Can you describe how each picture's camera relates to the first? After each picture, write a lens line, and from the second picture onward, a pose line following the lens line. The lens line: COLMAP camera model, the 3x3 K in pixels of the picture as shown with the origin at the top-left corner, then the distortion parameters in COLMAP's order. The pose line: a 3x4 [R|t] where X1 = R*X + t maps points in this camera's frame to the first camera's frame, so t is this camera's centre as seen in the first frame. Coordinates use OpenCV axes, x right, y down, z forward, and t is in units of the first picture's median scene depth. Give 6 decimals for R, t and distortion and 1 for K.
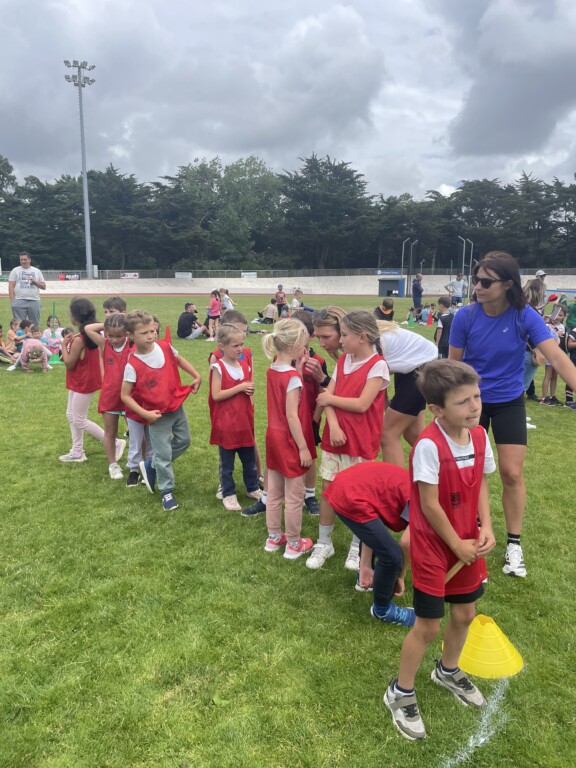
lens RADIAL K [[592.7, 0, 288.0], [0, 592.7, 384.0], [0, 0, 1]] dist [0.081362, -0.114442]
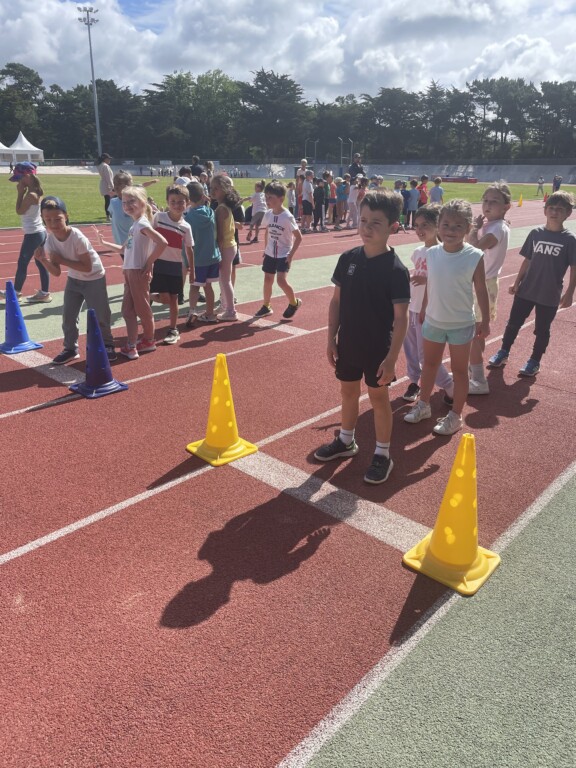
lens RADIAL K [[592.7, 0, 288.0], [0, 592.7, 384.0], [0, 0, 1]] dist [0.081362, -0.114442]
pose [[0.999521, 0.015419, -0.026845, 0.145899], [-0.010569, 0.984996, 0.172252, 0.079081], [0.029098, -0.171886, 0.984687, -0.438364]]
